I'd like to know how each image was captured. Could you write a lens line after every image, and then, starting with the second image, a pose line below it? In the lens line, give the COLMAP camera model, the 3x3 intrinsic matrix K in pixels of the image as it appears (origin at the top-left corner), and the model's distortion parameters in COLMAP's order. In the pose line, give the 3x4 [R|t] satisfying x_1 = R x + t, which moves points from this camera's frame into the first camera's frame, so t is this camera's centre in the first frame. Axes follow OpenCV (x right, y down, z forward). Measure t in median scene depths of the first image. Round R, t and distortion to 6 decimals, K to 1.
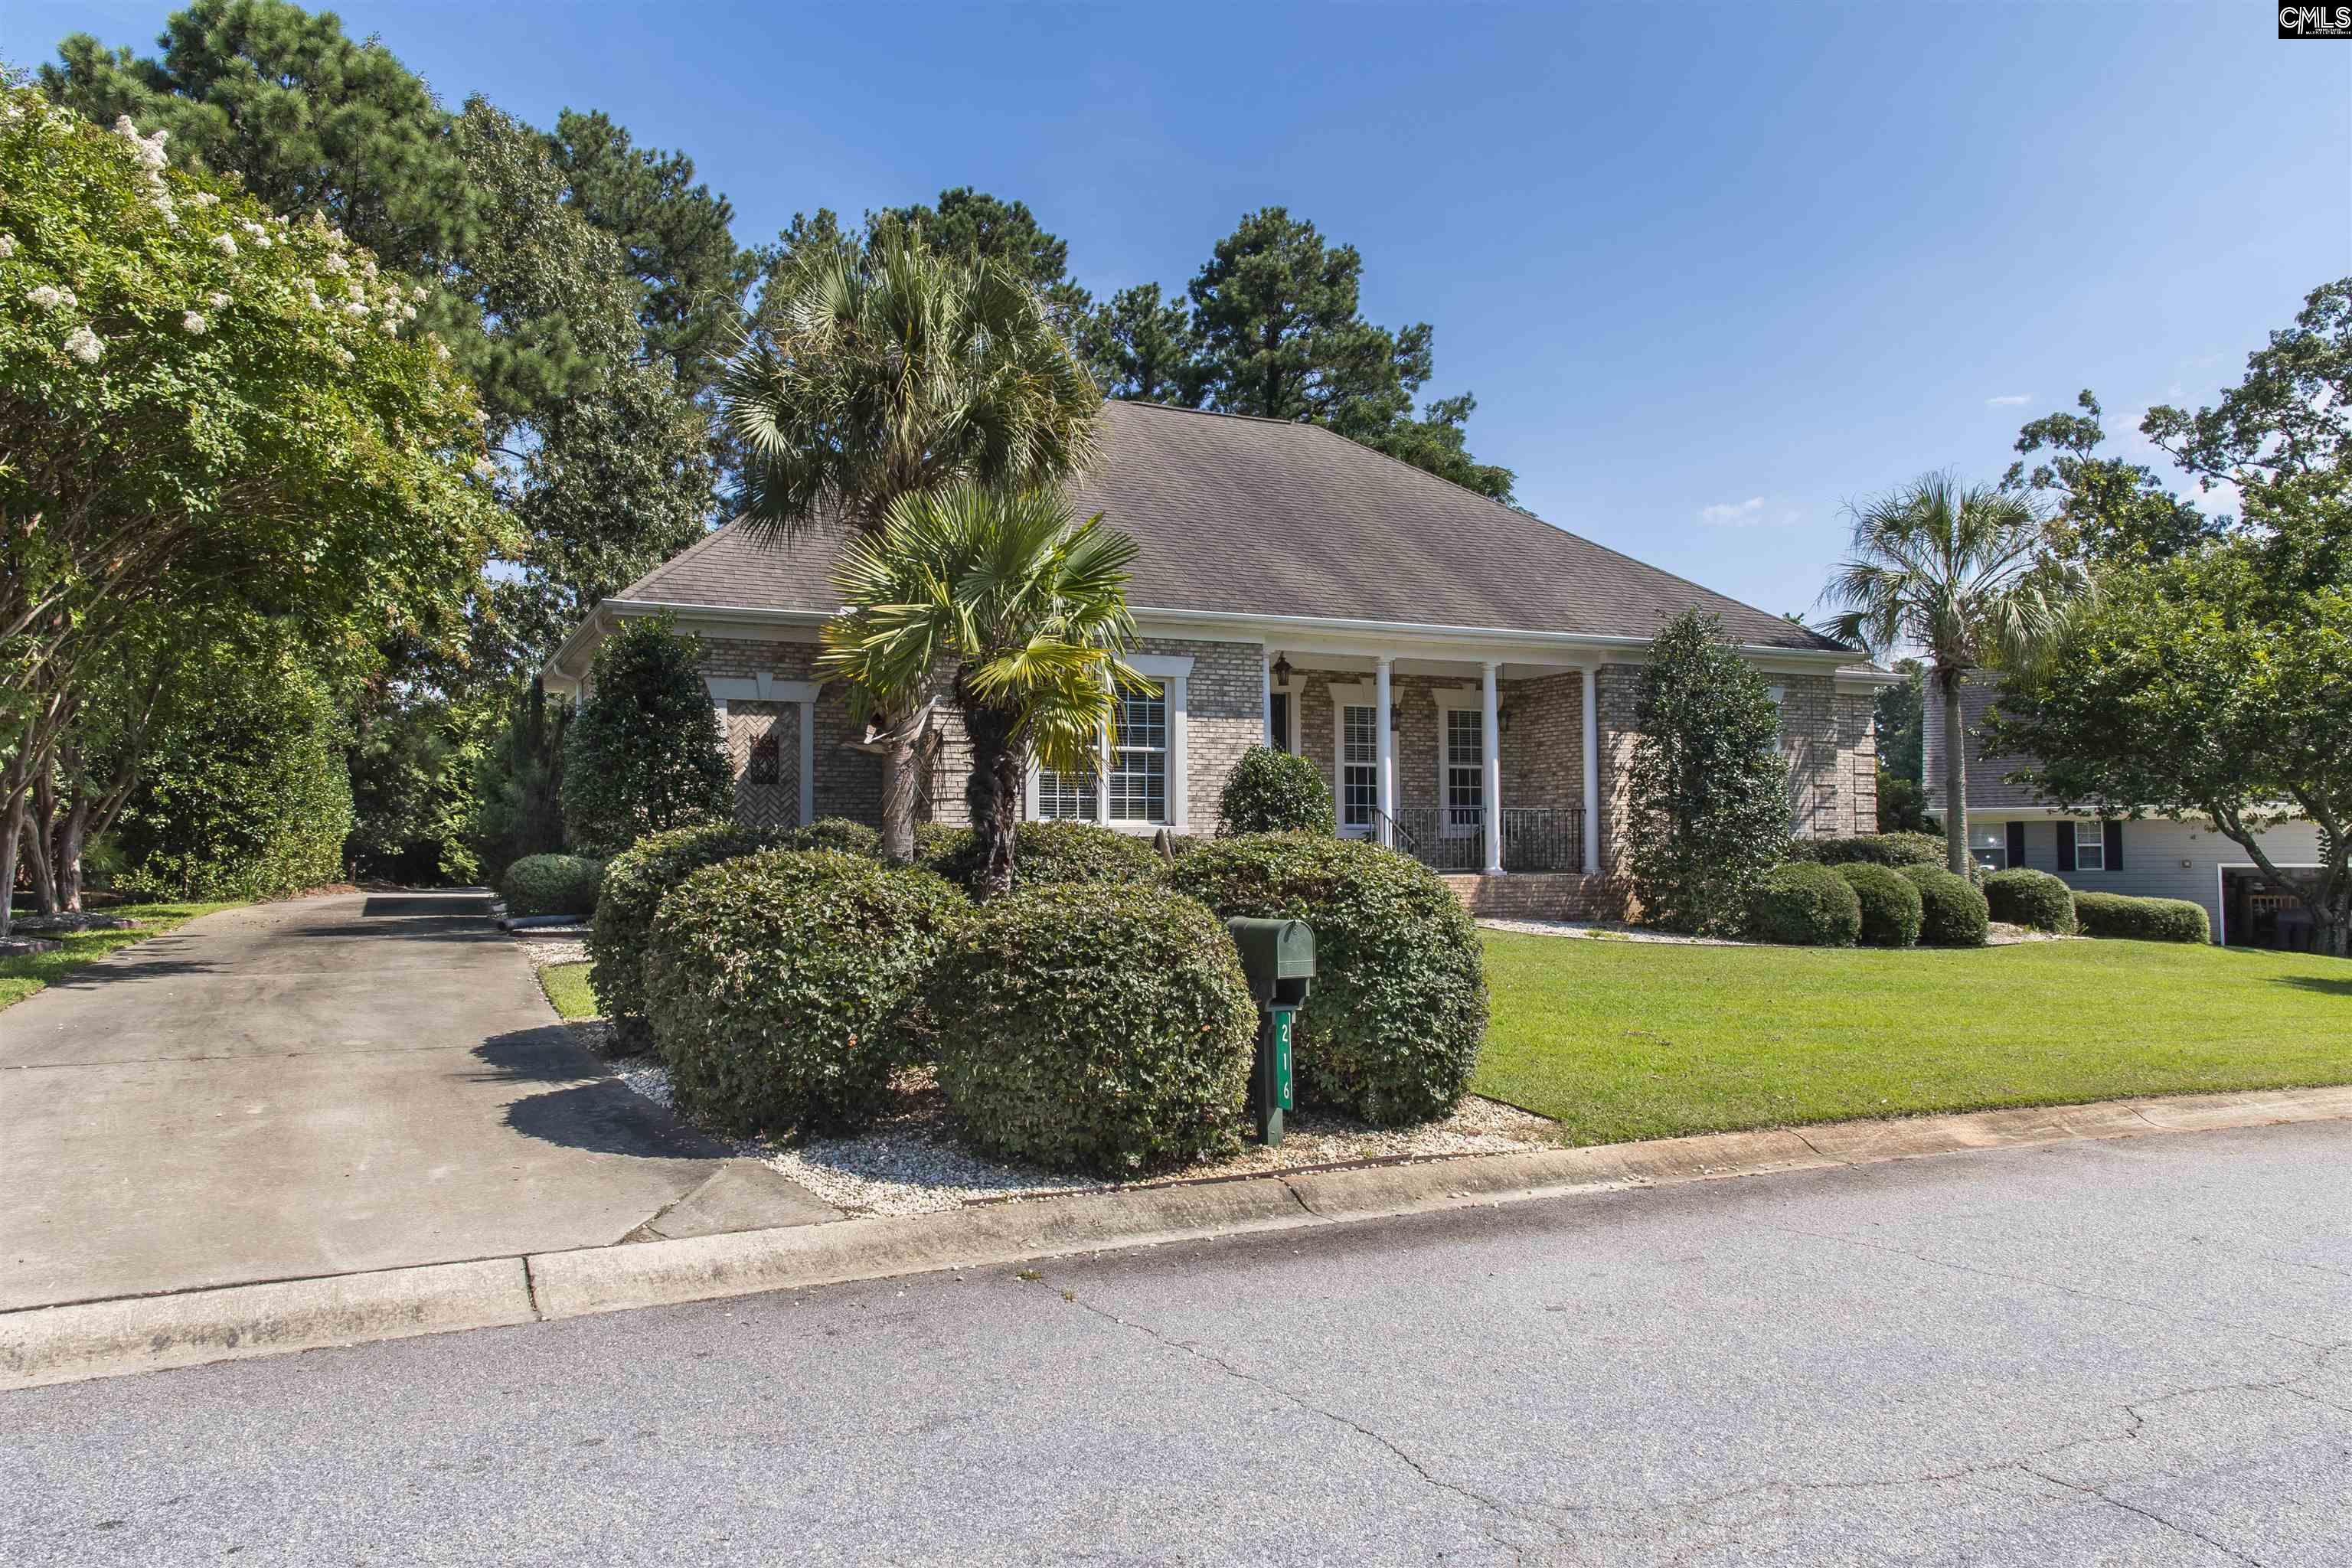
lens RADIAL K [[1584.3, 0, 1176.0], [0, 1584.3, 784.0], [0, 0, 1]] dist [0.020570, -0.000114]
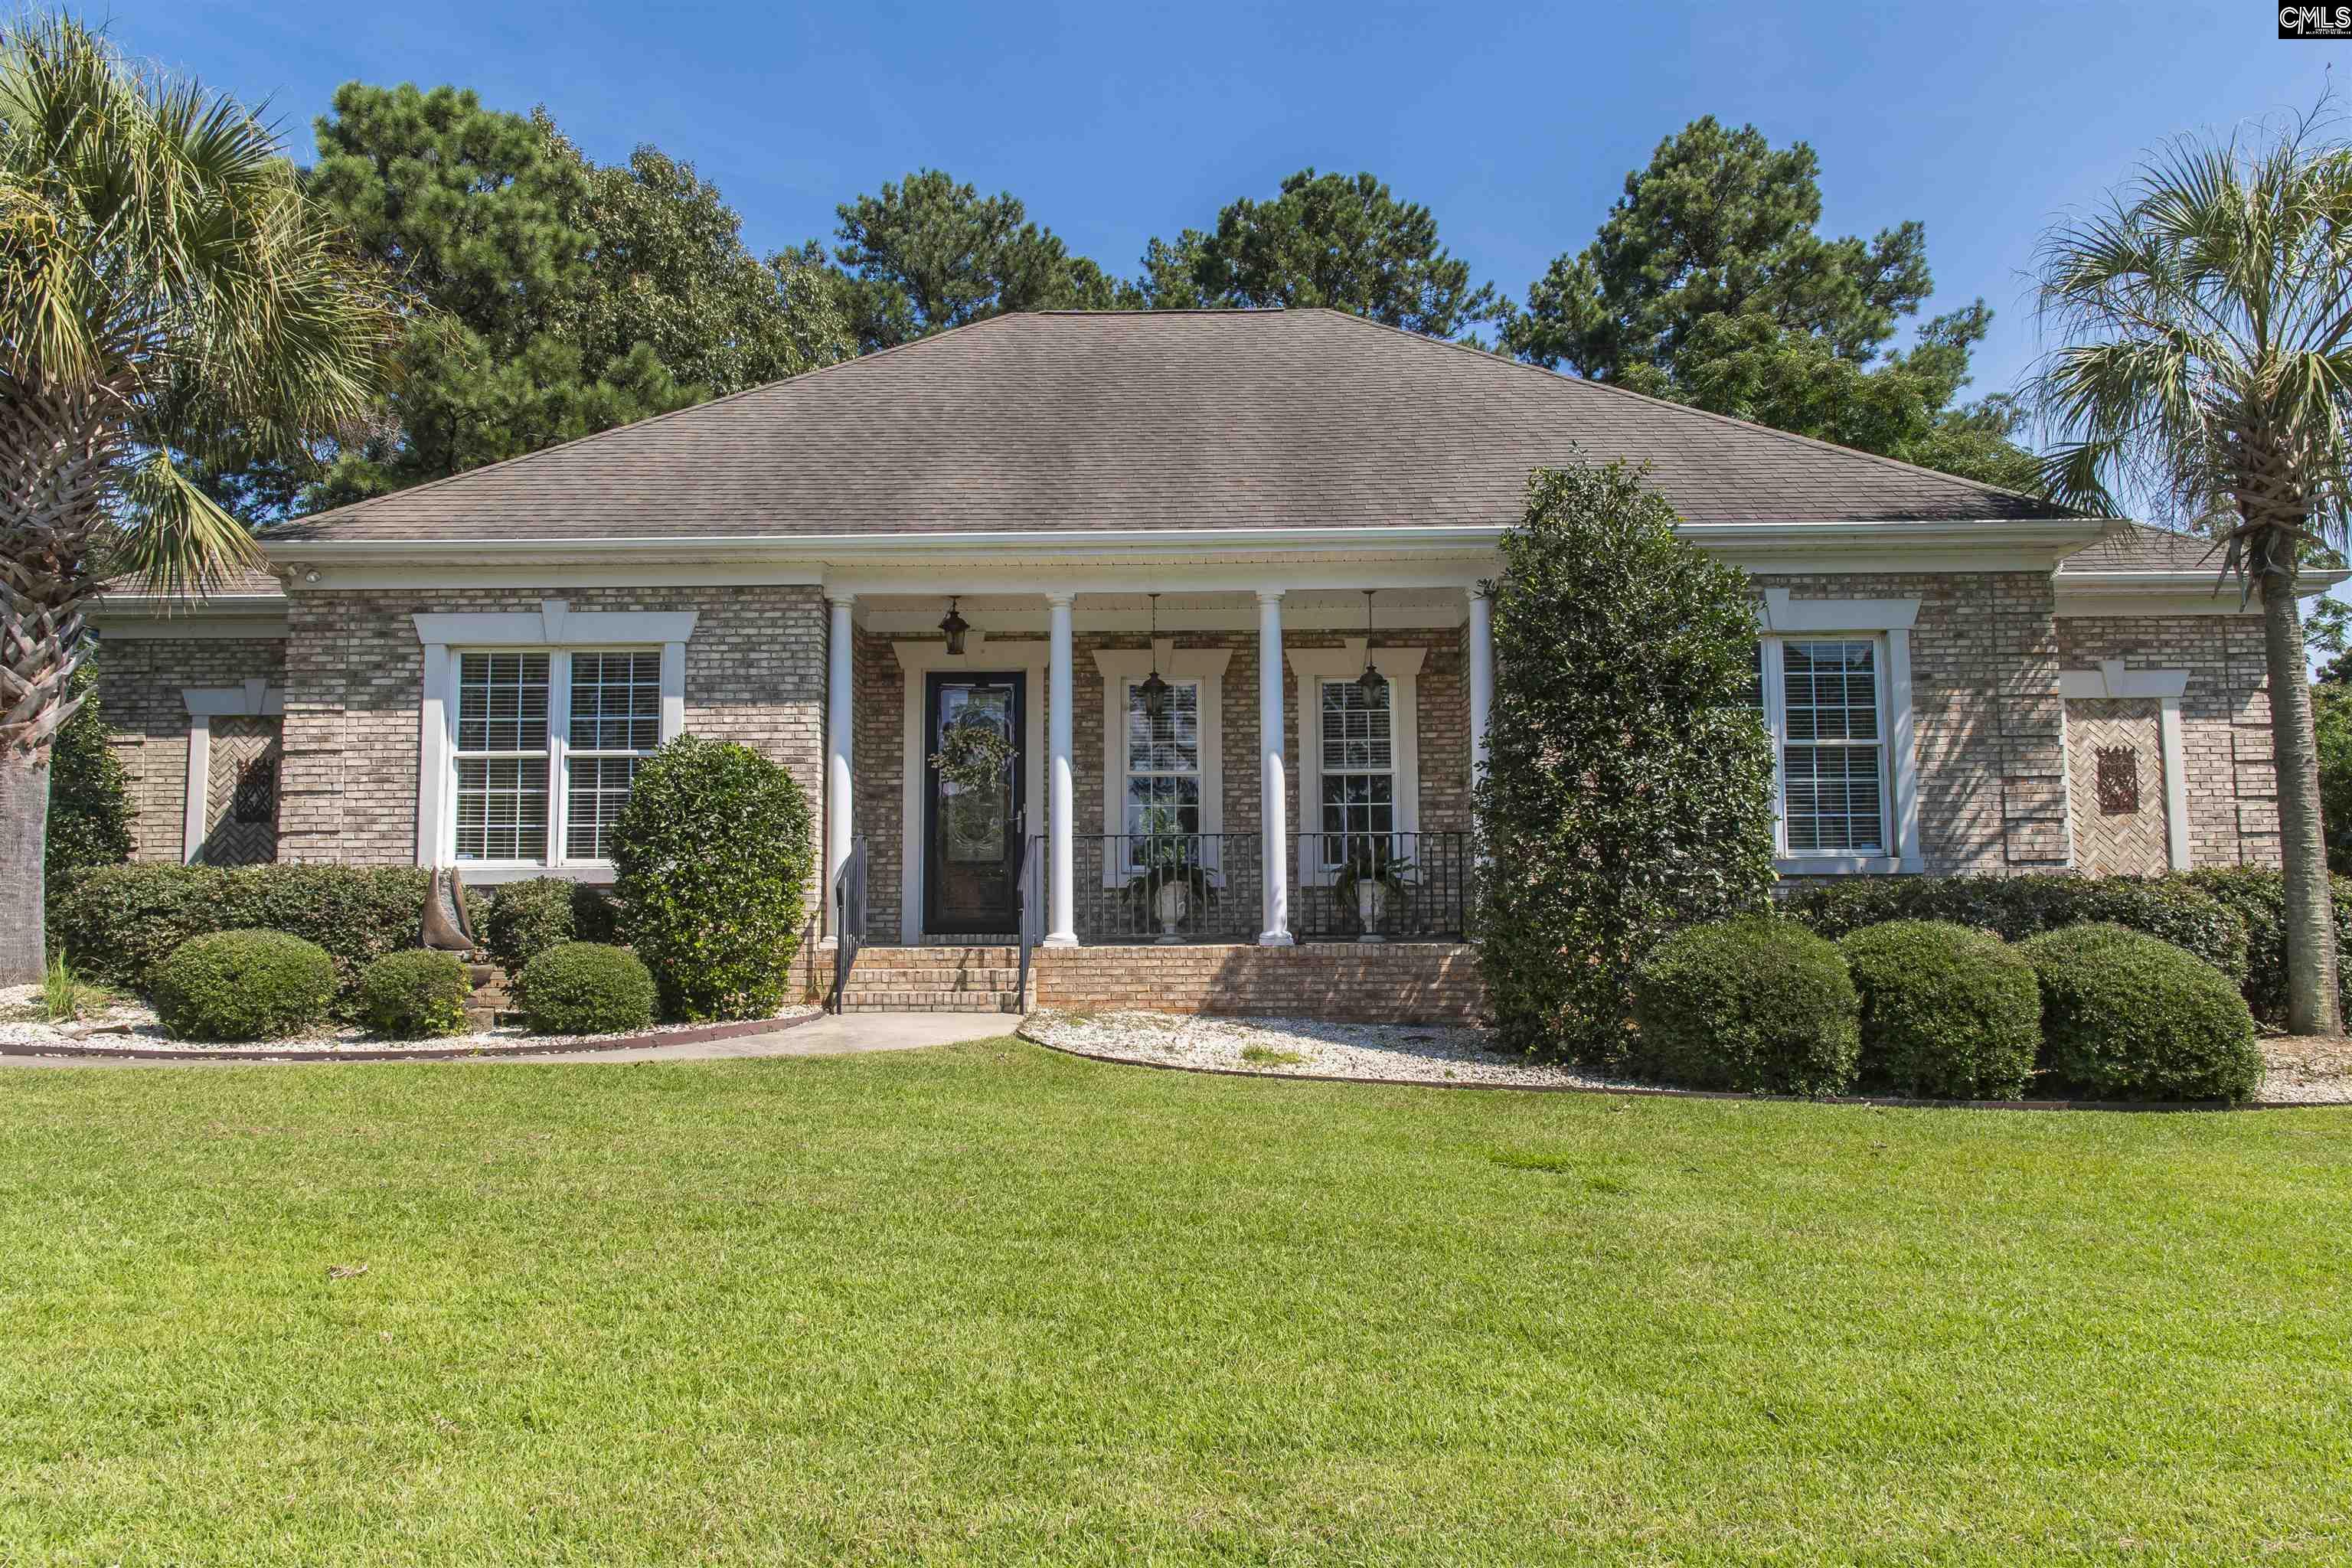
lens RADIAL K [[1584.3, 0, 1176.0], [0, 1584.3, 784.0], [0, 0, 1]] dist [0.020570, -0.000114]
pose [[0.896461, -0.041832, -0.441144, 0.436167], [0.020802, 0.998409, -0.052404, 0.027926], [0.442635, 0.037802, 0.895905, 0.454727]]
